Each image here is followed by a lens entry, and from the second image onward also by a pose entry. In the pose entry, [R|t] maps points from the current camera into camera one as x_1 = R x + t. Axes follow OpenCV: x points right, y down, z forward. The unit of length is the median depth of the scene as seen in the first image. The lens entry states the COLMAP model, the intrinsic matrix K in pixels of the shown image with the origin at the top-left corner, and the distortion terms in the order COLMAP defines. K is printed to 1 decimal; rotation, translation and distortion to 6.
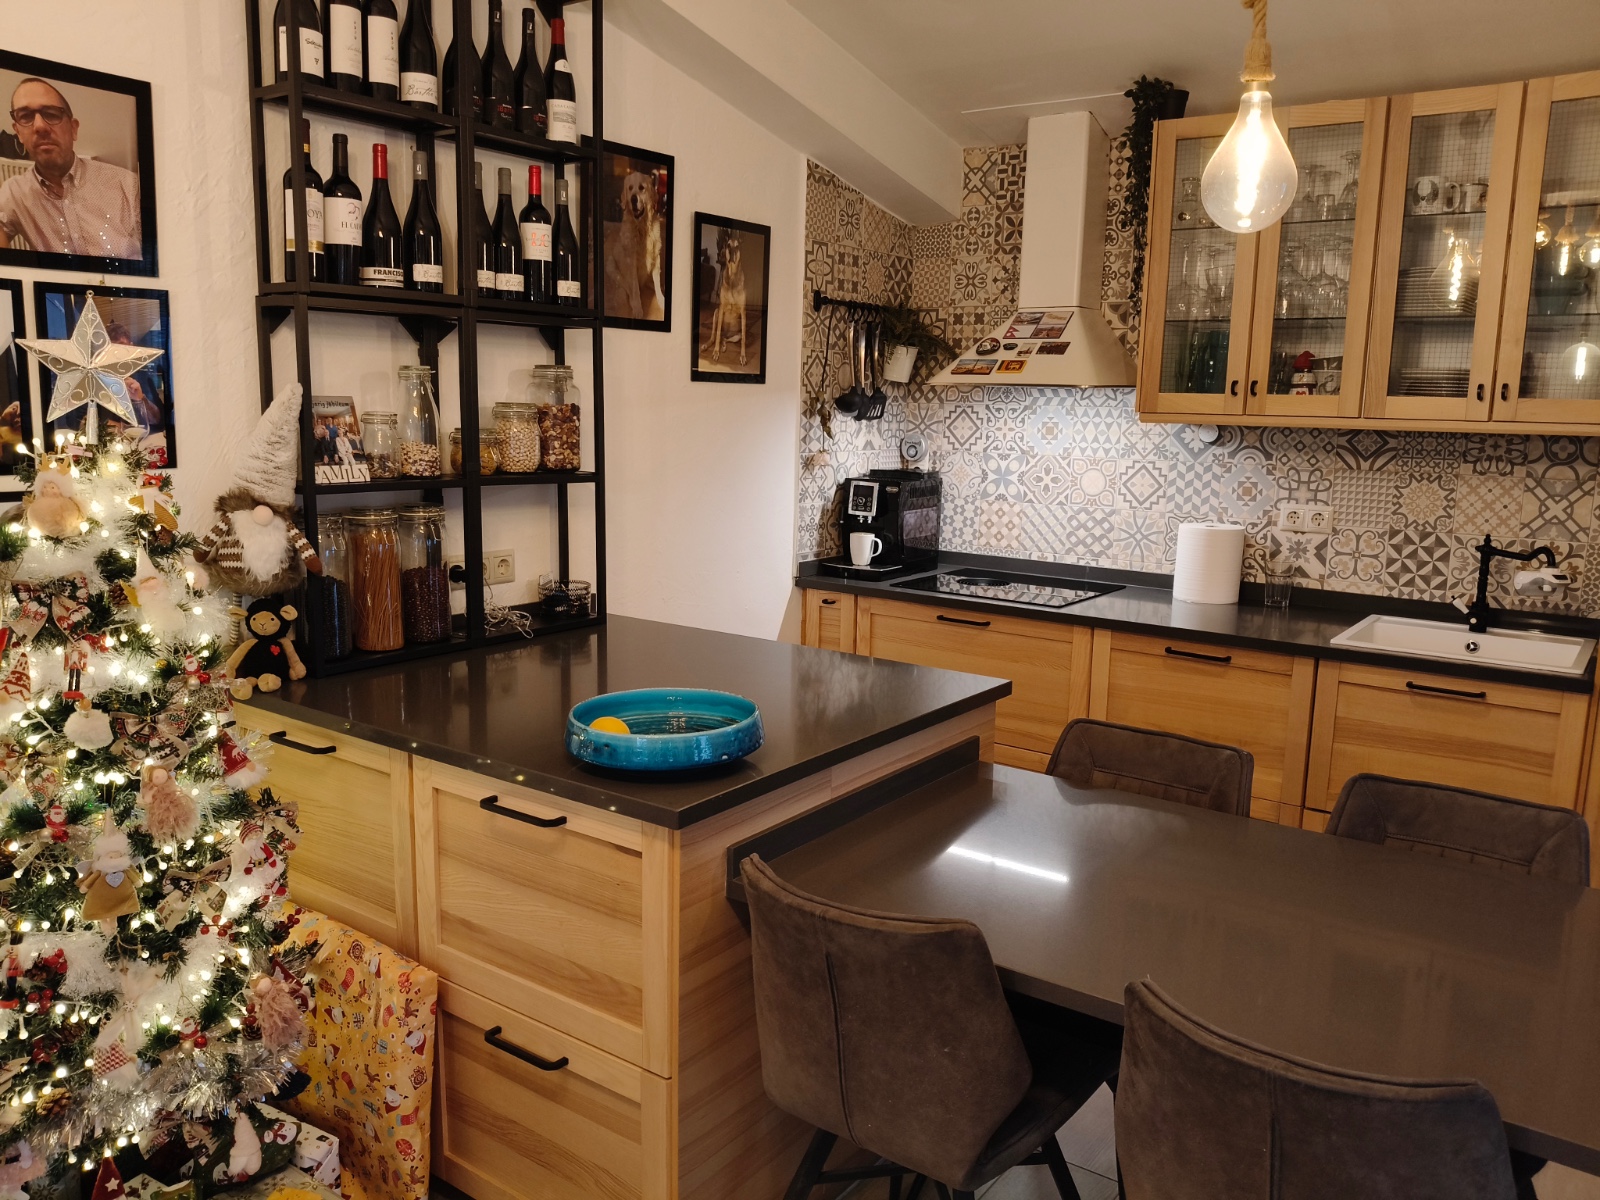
lens RADIAL K [[1185.0, 0, 814.8], [0, 1185.0, 614.0], [0, 0, 1]] dist [0.034197, -0.110990]
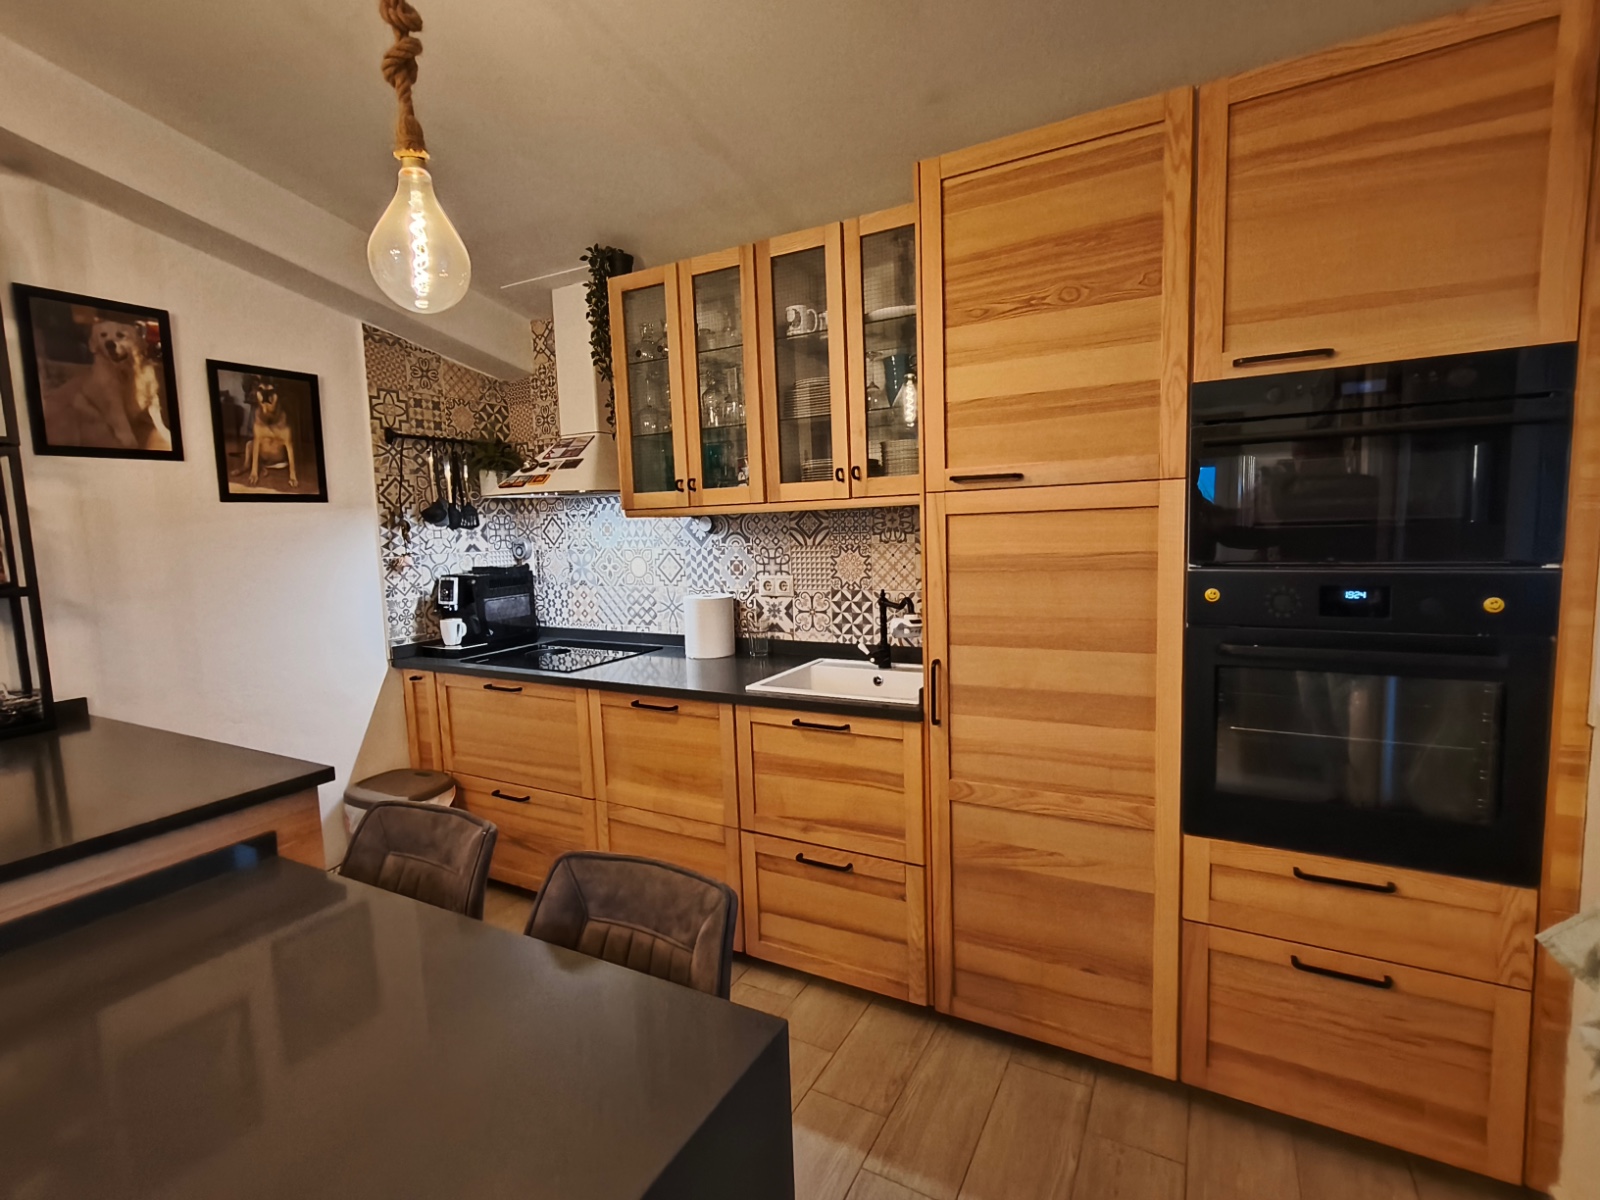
lens RADIAL K [[743.4, 0, 810.4], [0, 743.4, 589.0], [0, 0, 1]] dist [0.000088, 0.000694]
pose [[0.991321, -0.062012, 0.115917, 0.356395], [0.072540, 0.993393, -0.088929, -0.003238], [-0.109637, 0.096566, 0.989270, 0.206709]]
